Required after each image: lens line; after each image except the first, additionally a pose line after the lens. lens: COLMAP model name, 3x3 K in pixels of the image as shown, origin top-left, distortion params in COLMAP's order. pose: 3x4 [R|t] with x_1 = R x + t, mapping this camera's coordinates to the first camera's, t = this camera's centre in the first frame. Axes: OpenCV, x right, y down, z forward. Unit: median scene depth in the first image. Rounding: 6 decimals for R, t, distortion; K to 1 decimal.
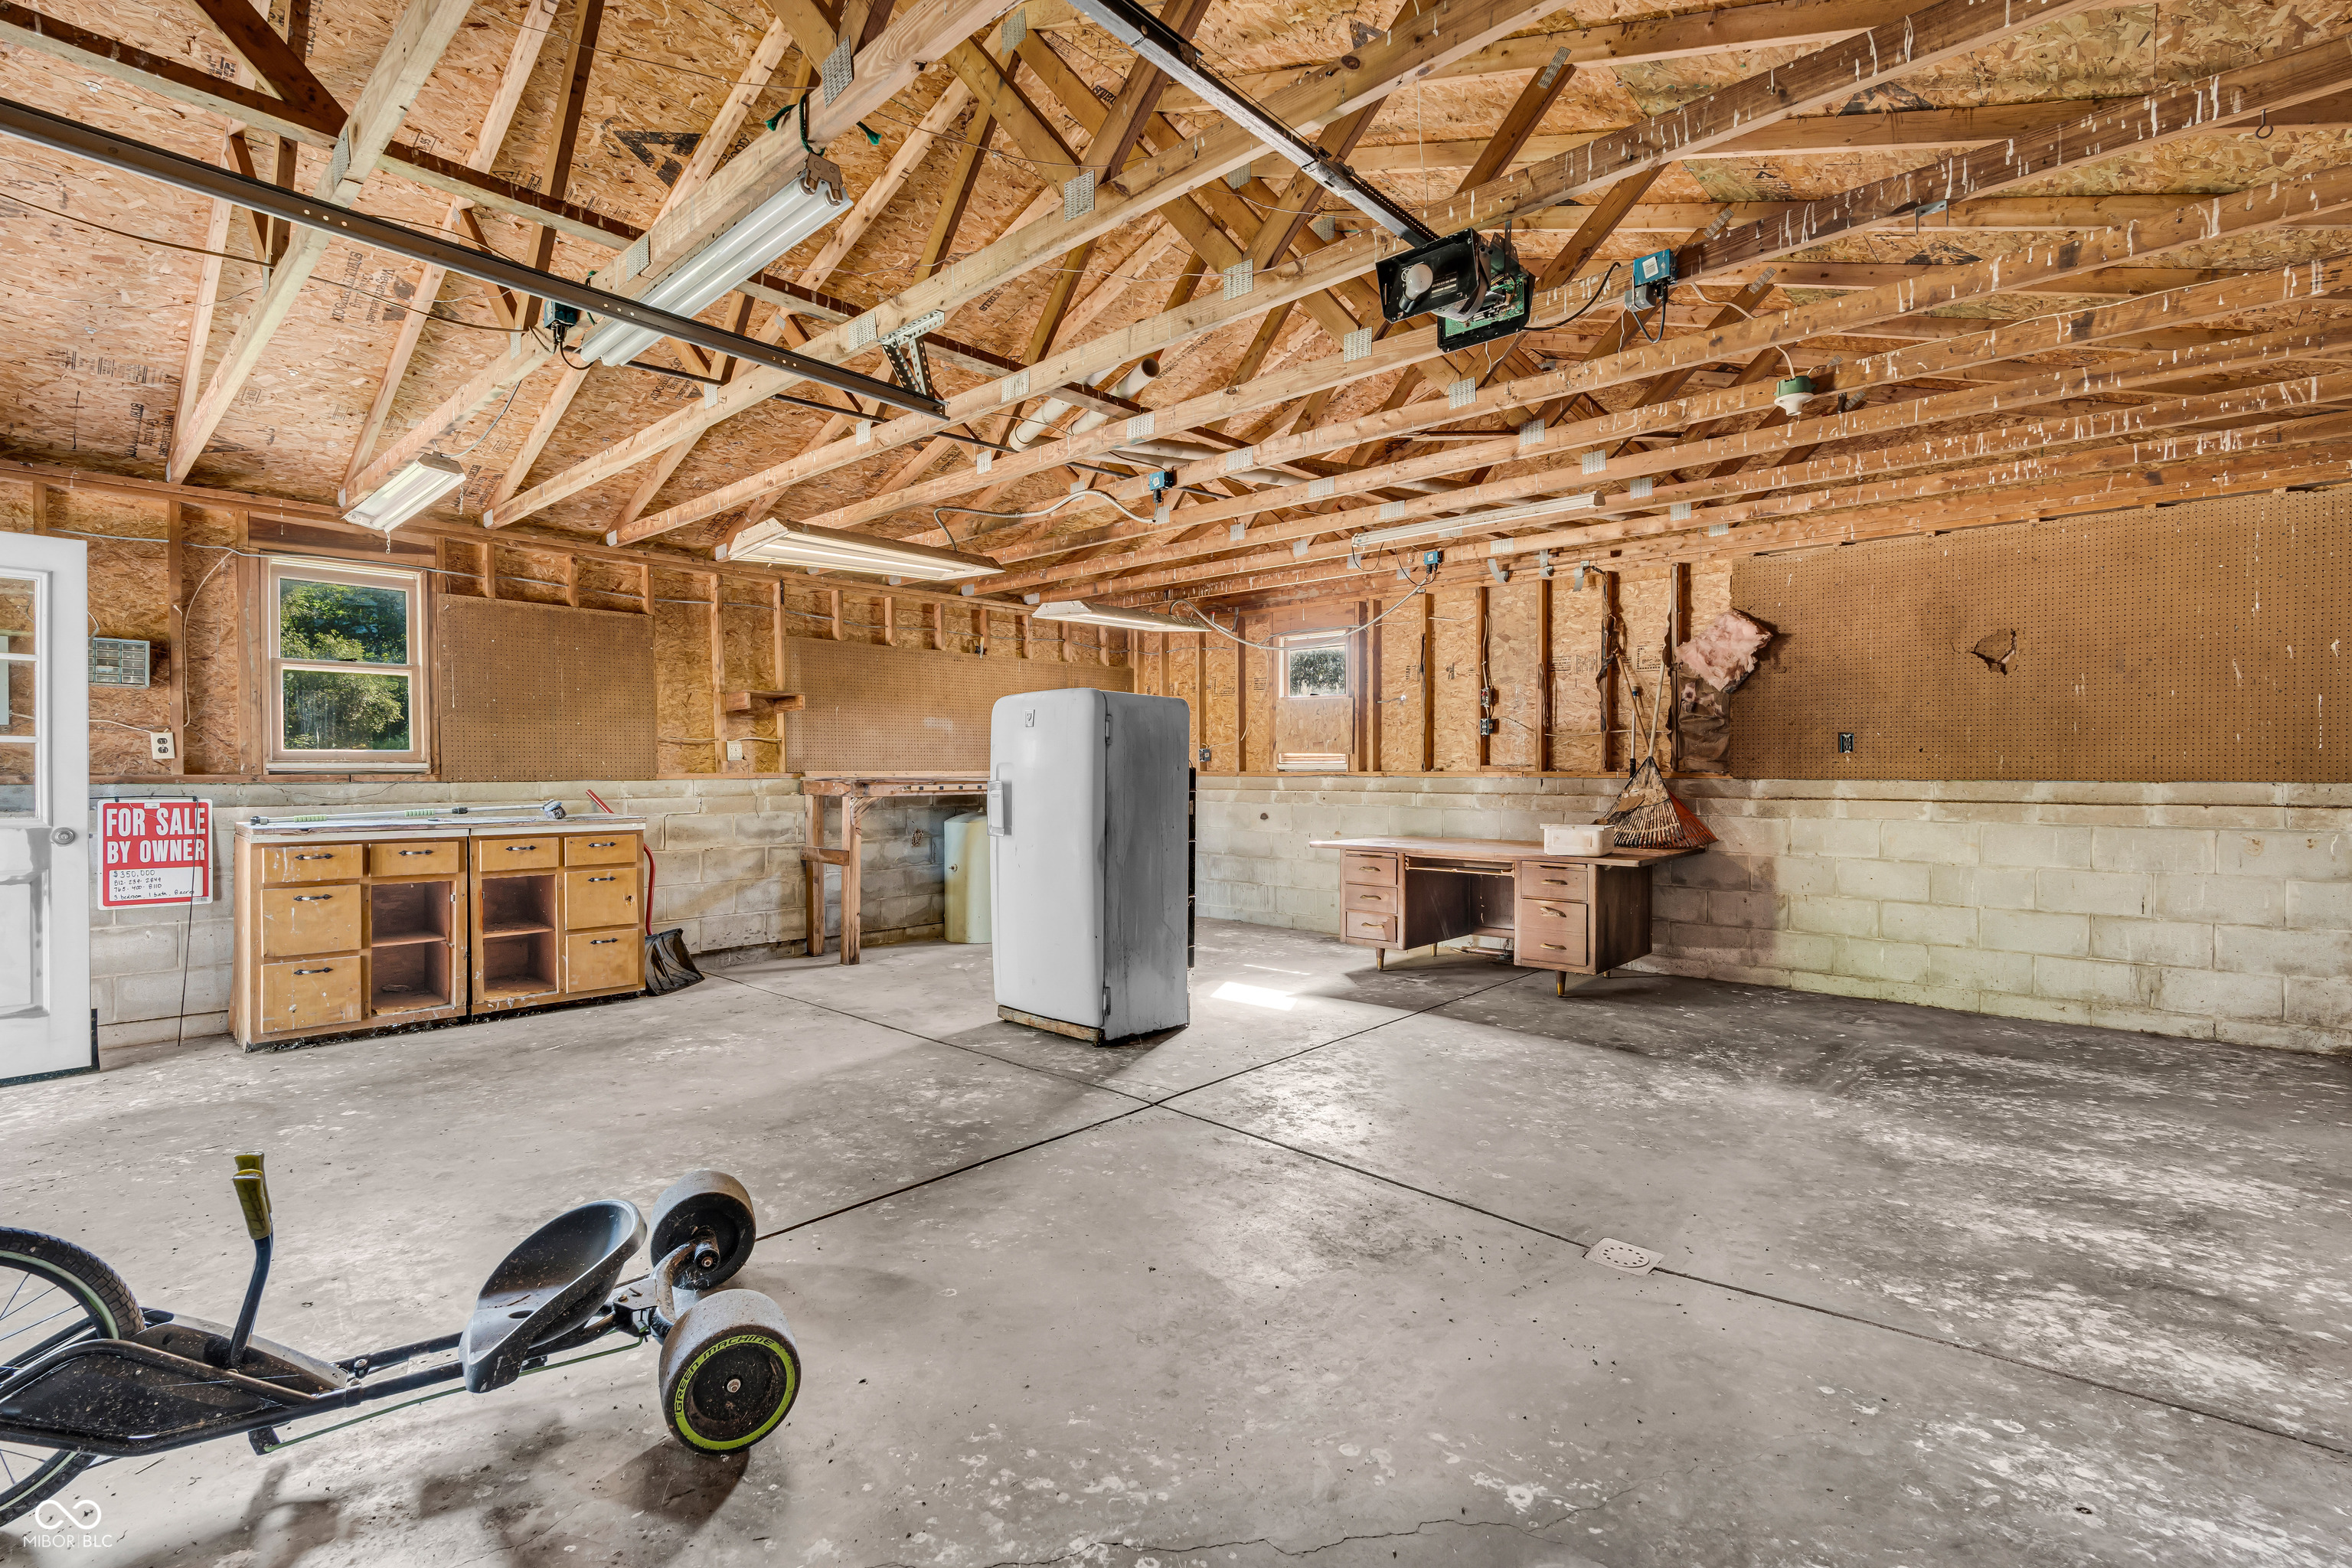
lens RADIAL K [[1080.7, 0, 1173.7], [0, 1080.7, 779.6], [0, 0, 1]] dist [-0.001521, -0.000044]
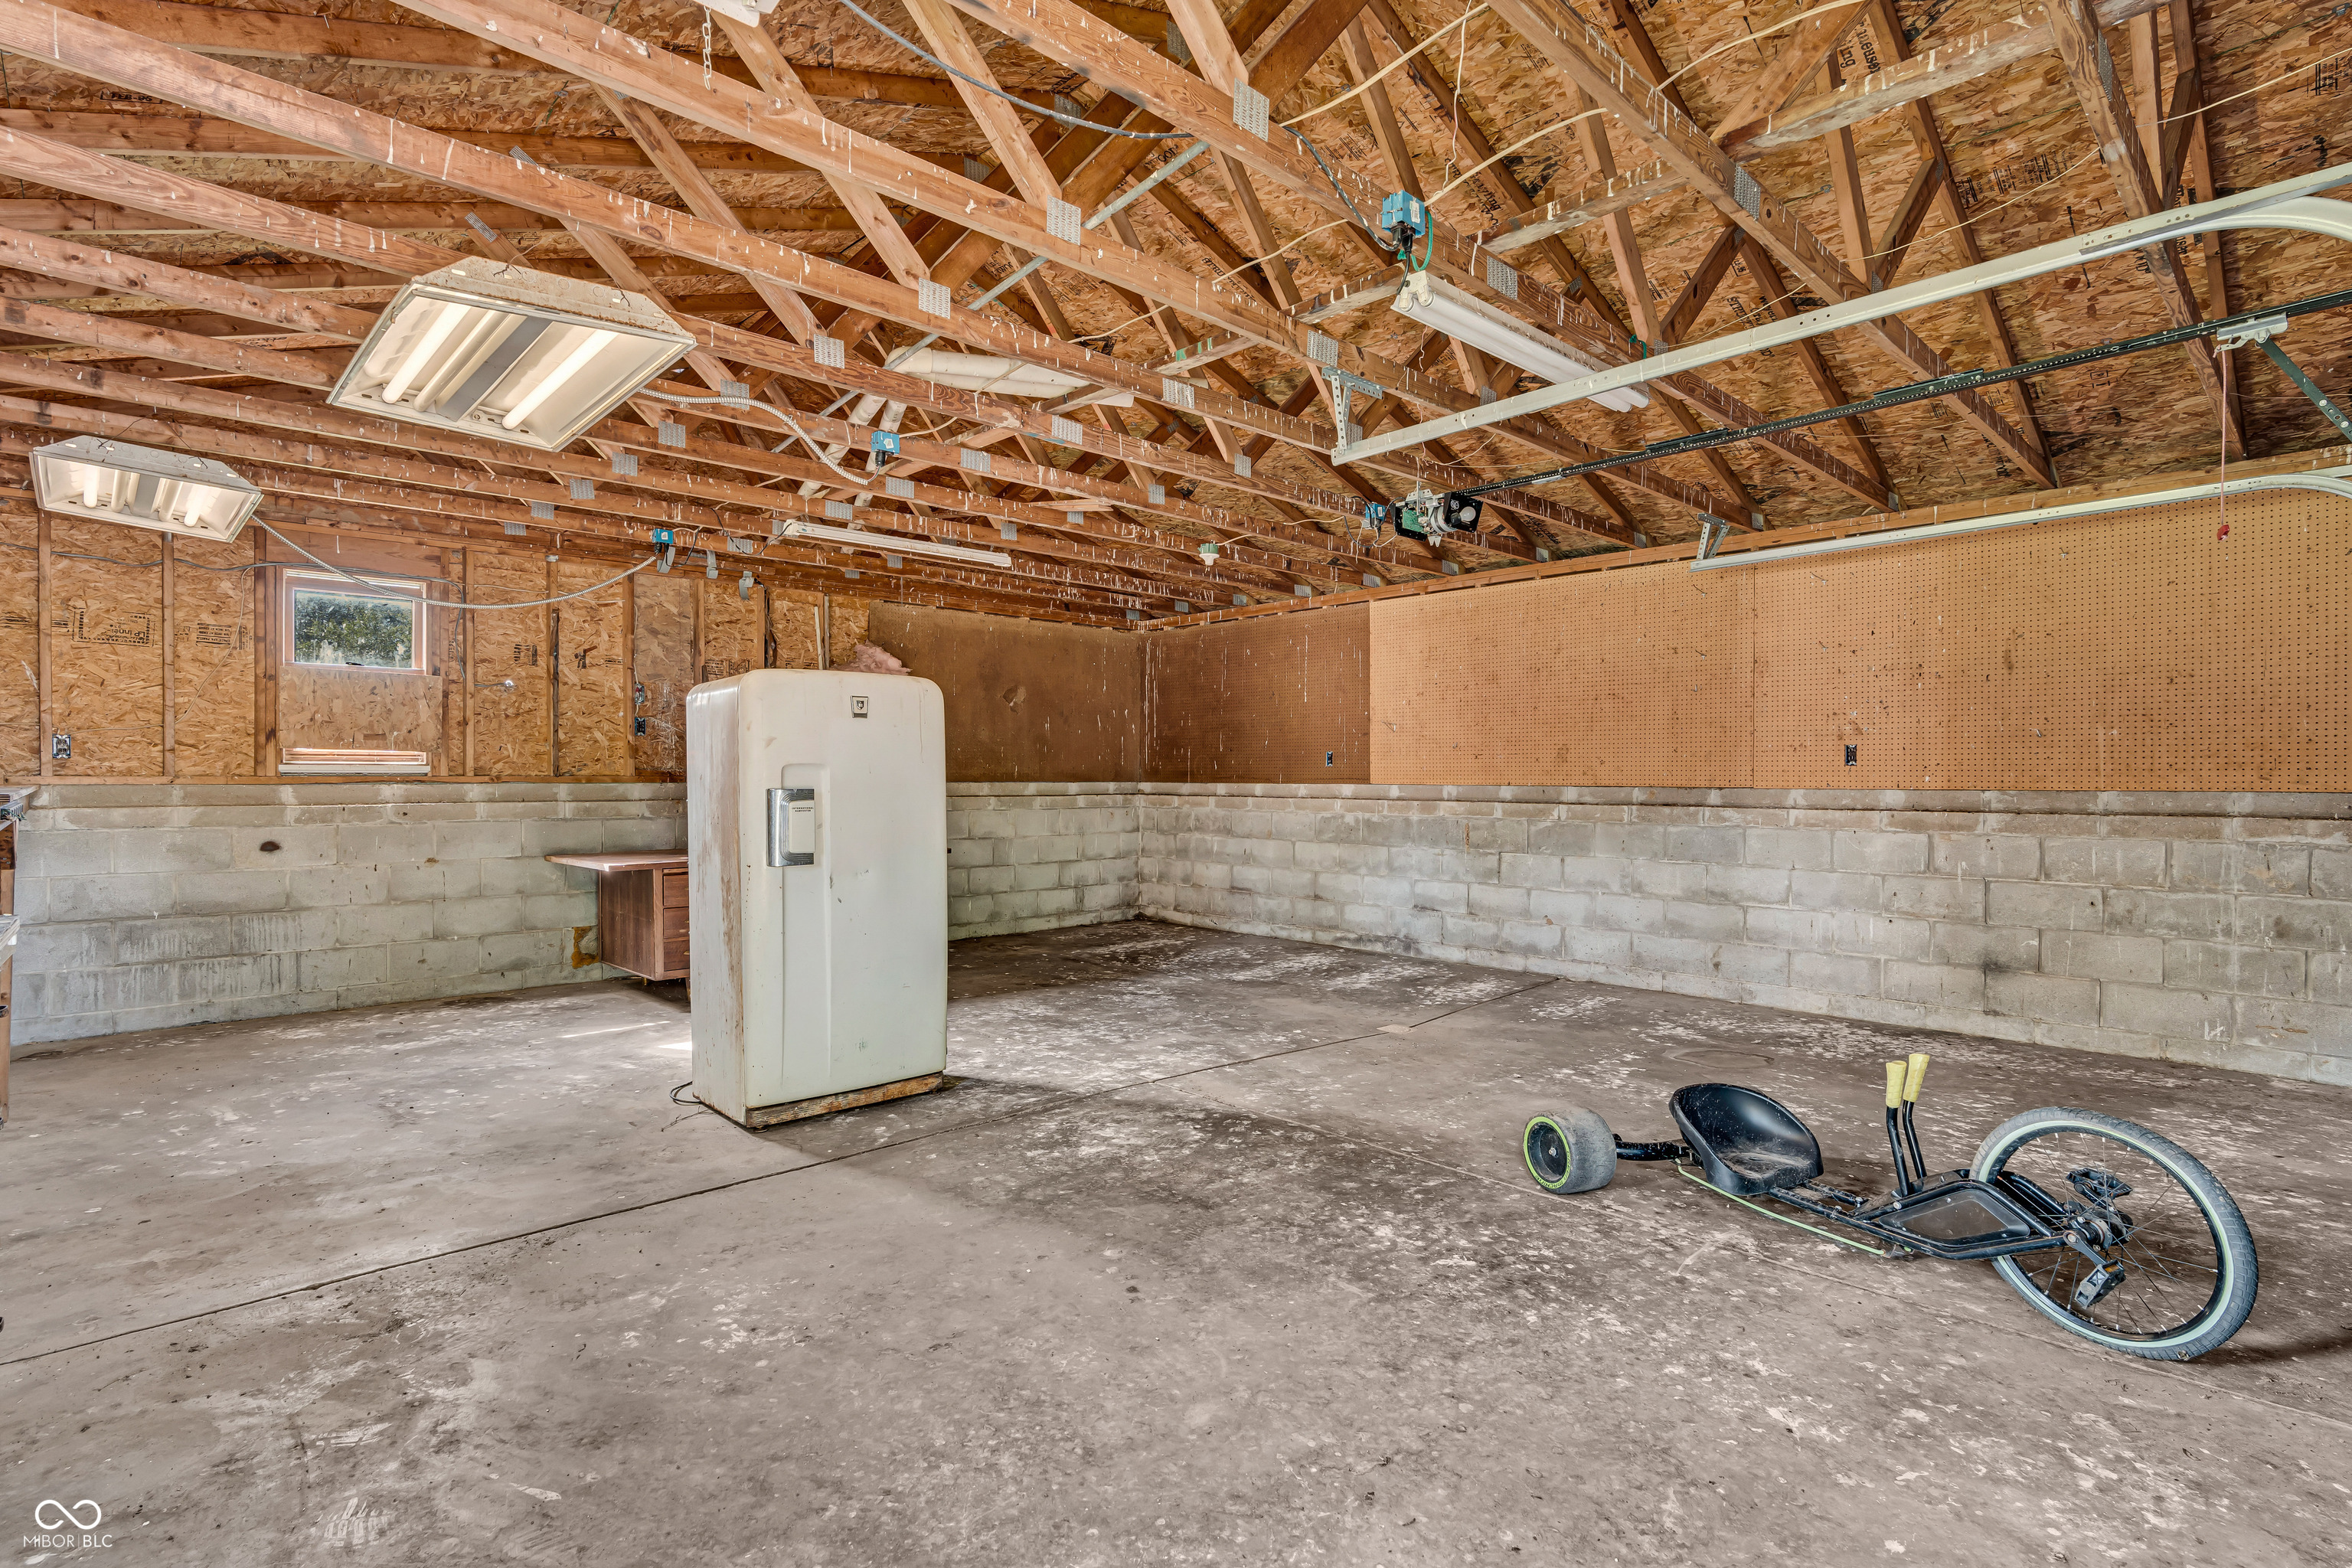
lens RADIAL K [[1137.7, 0, 1173.6], [0, 1137.7, 779.8], [0, 0, 1]] dist [-0.002850, -0.000121]
pose [[0.070994, -0.002370, 0.997474, -1.077931], [0.009279, 0.999955, 0.001716, -0.003410], [-0.997434, 0.009134, 0.071013, 0.836129]]
